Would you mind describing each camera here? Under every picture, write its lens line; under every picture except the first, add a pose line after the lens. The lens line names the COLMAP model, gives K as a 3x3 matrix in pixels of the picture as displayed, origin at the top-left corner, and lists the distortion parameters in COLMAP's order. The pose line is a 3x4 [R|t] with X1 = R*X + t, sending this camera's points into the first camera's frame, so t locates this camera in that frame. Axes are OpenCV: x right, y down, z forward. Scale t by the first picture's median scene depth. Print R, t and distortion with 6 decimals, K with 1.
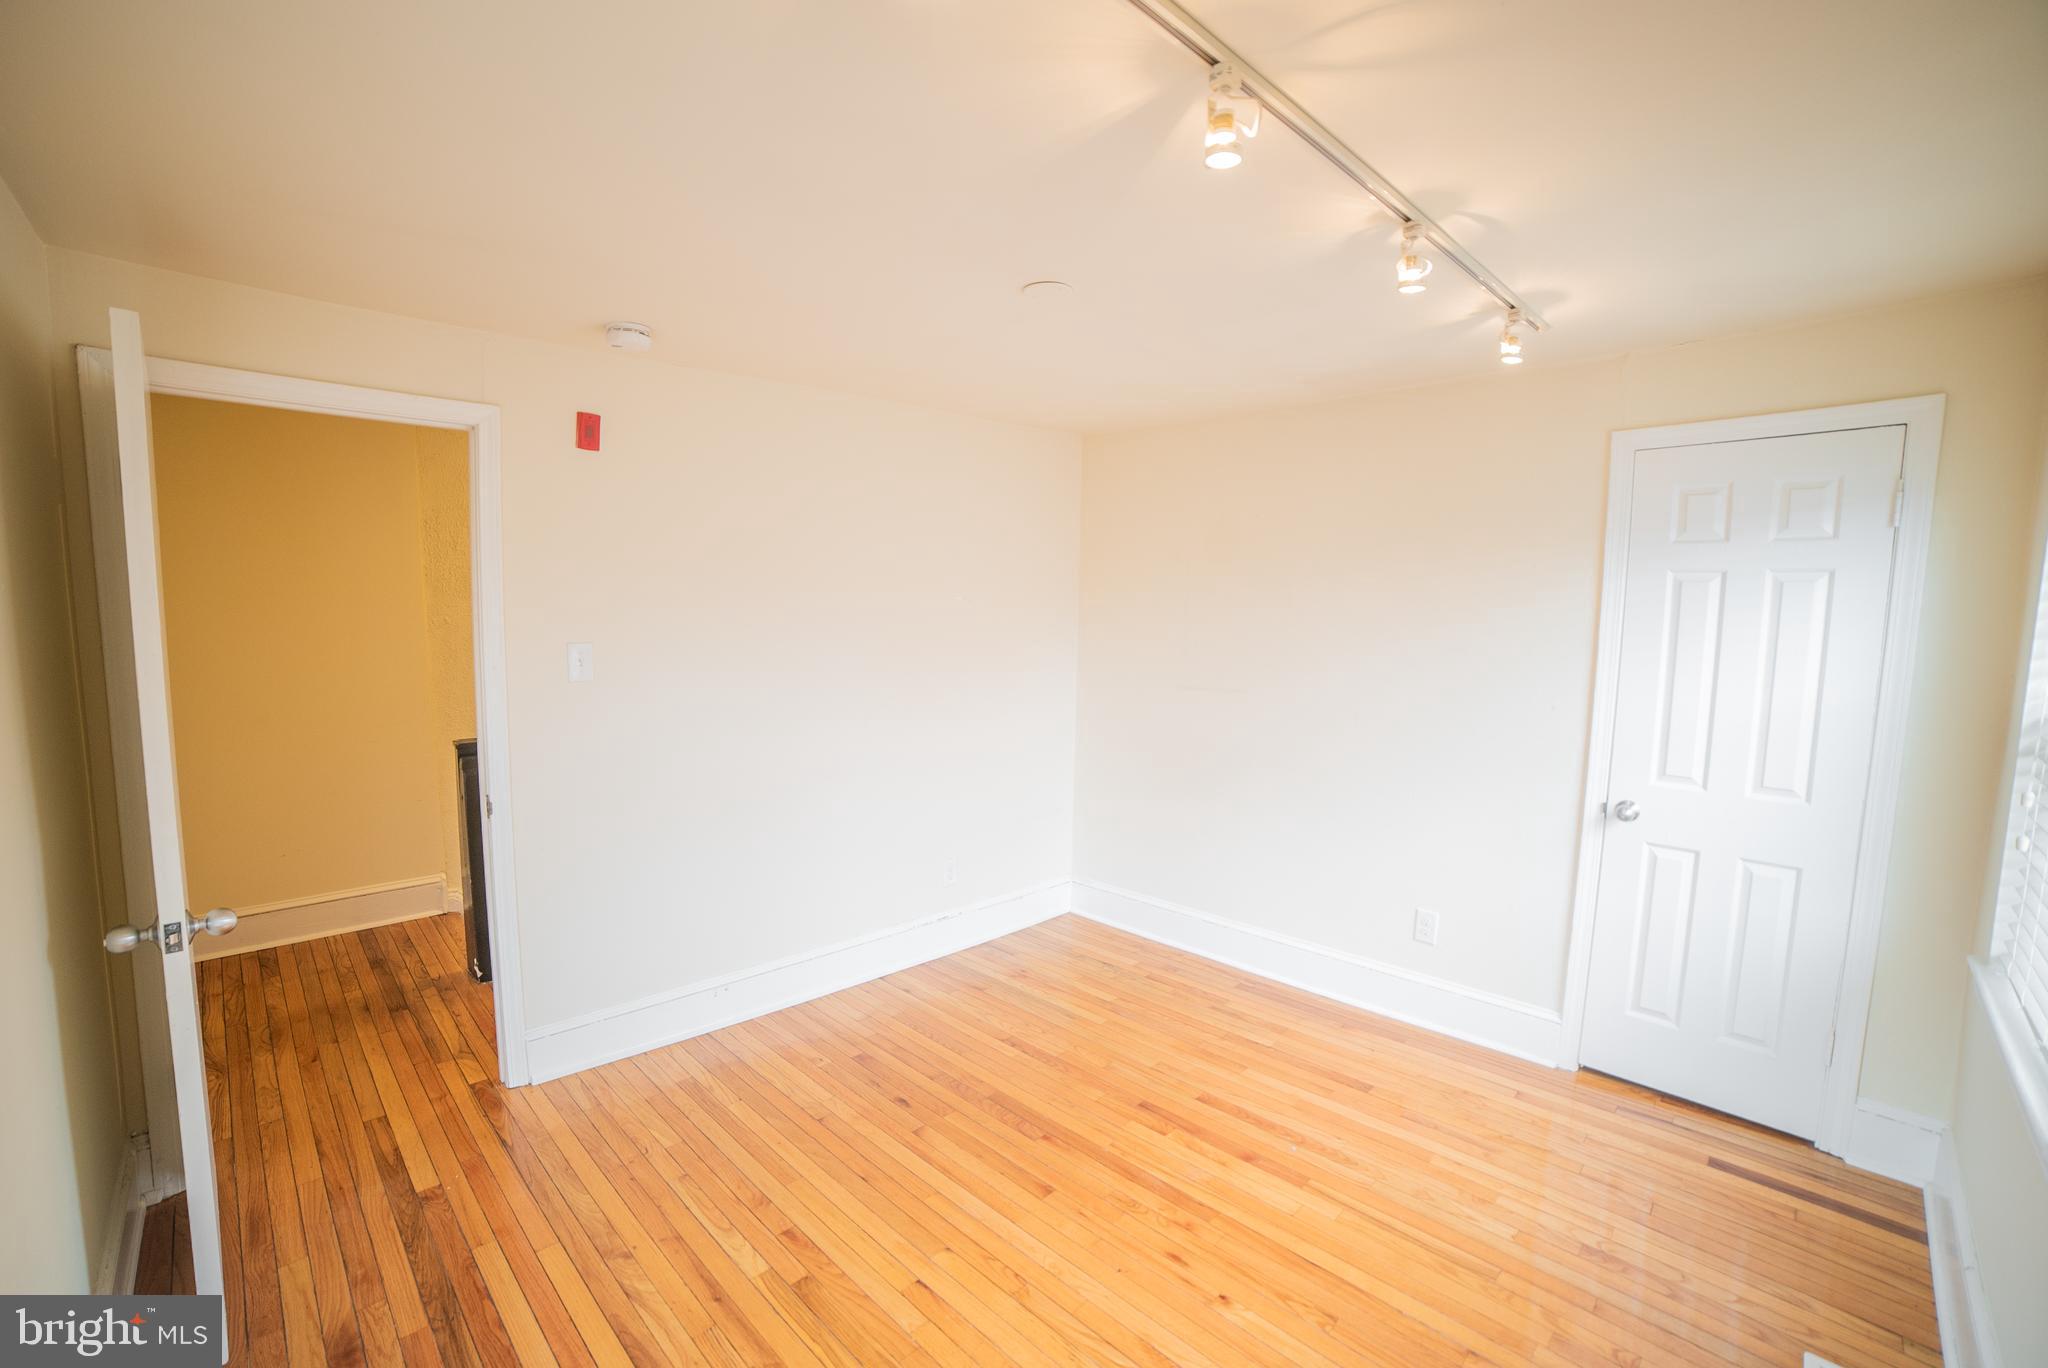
lens RADIAL K [[868.0, 0, 959.1], [0, 868.0, 685.5], [0, 0, 1]] dist [-0.124892, 0.051605]
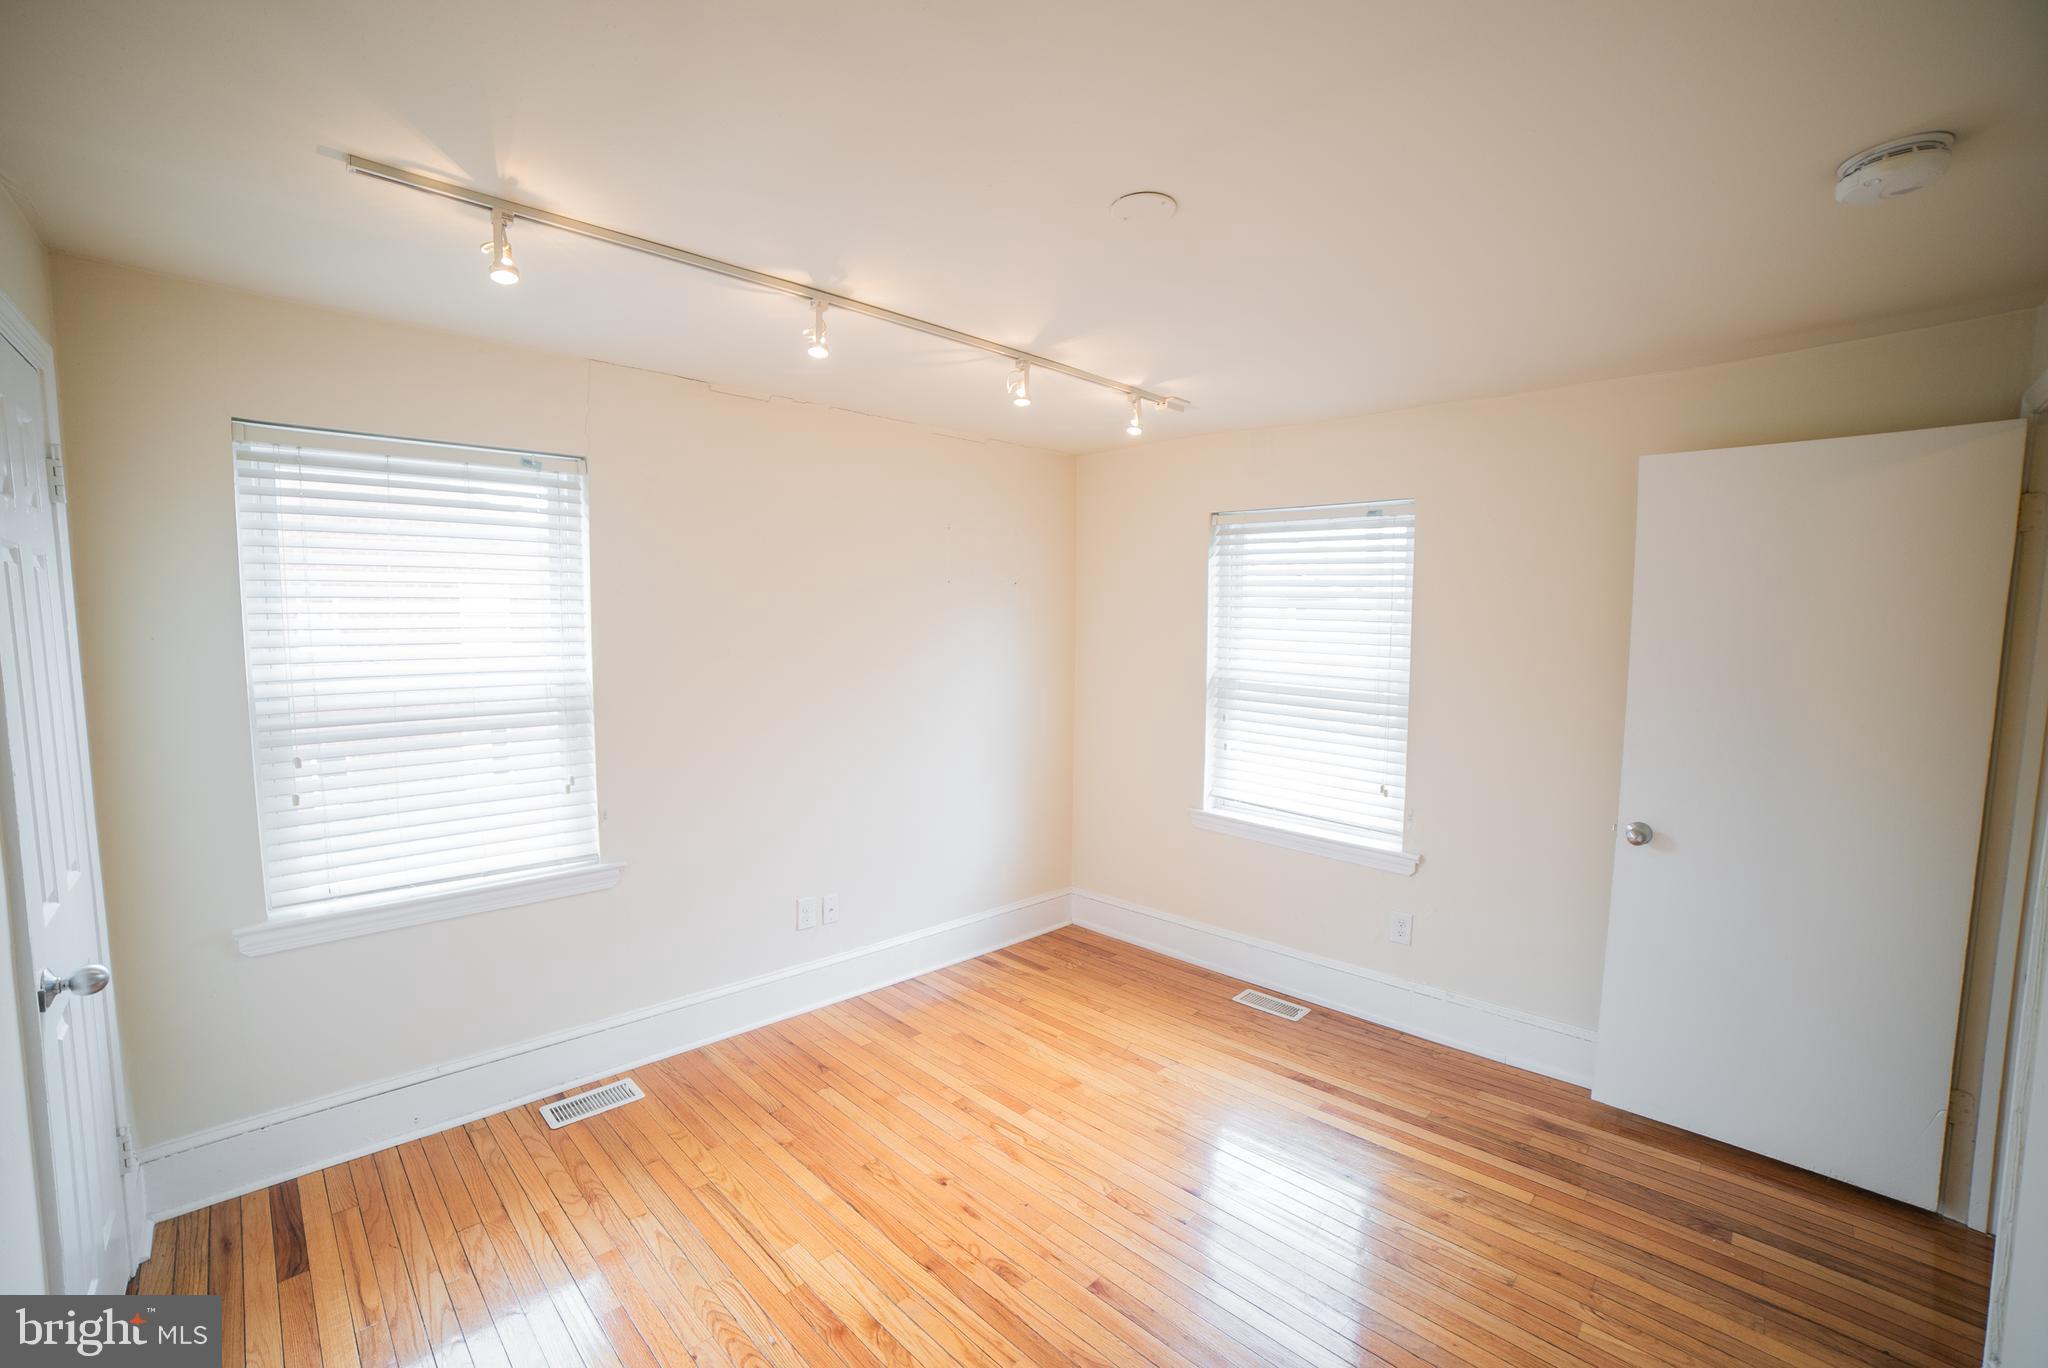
lens RADIAL K [[841.1, 0, 997.2], [0, 841.1, 686.8], [0, 0, 1]] dist [-0.116568, 0.037942]
pose [[-0.999010, -0.012381, -0.042729, 0.237933], [-0.020356, 0.981263, 0.191597, -0.162342], [0.039556, 0.192277, -0.980543, 1.589126]]
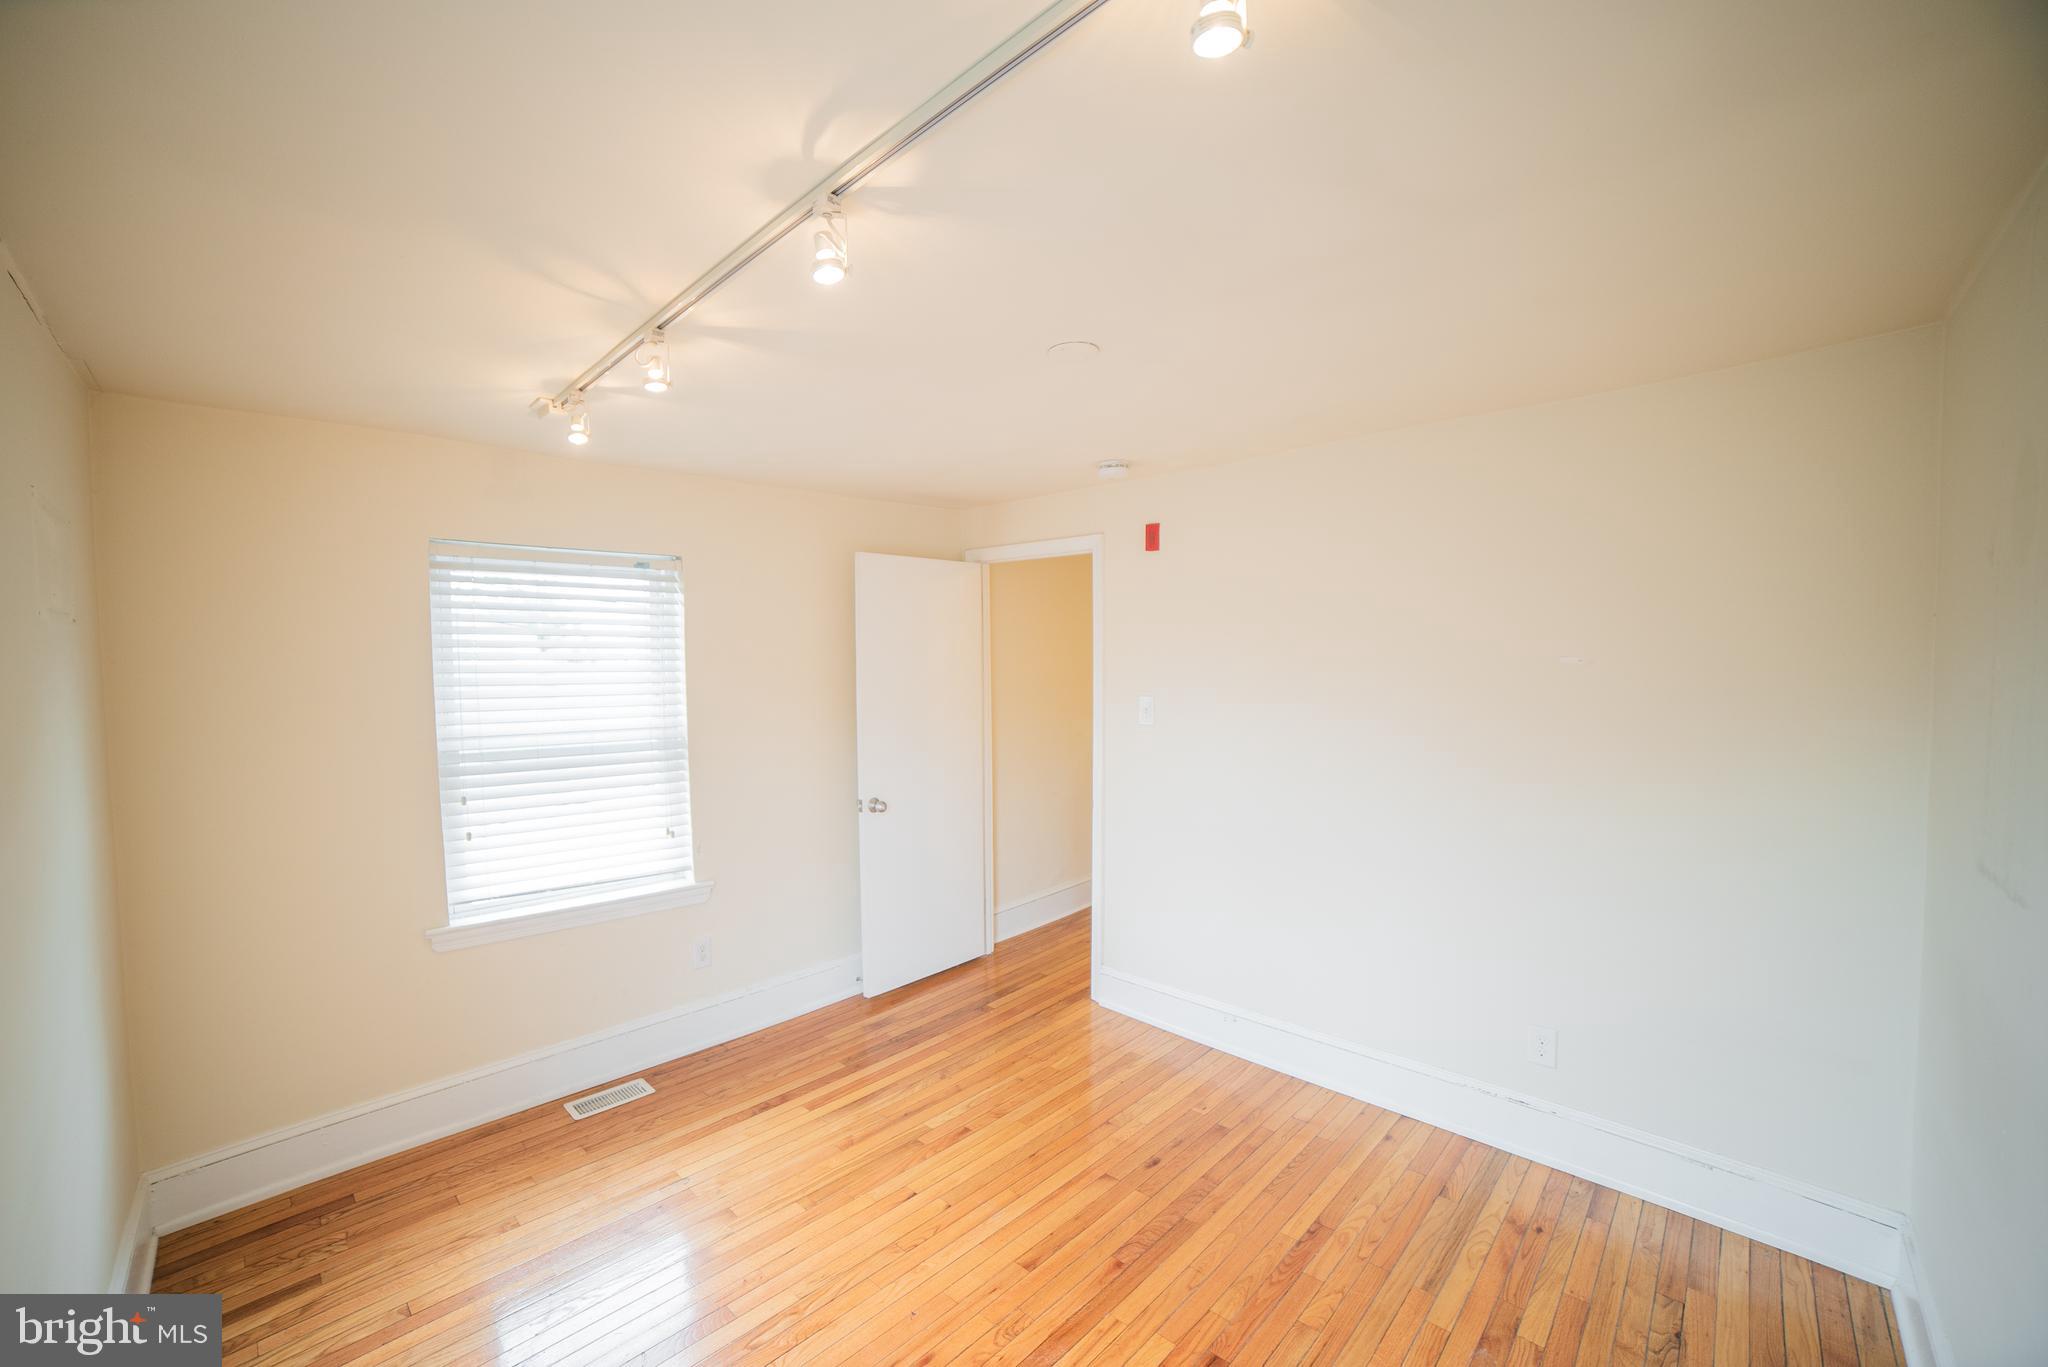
lens RADIAL K [[809.3, 0, 1024.0], [0, 809.3, 683.5], [0, 0, 1]] dist [-0.109929, 0.032274]
pose [[0.070581, 0.019578, -0.997314, 0.924710], [-0.092680, 0.995611, 0.012986, -0.078201], [0.993191, 0.091515, 0.072086, 0.813770]]
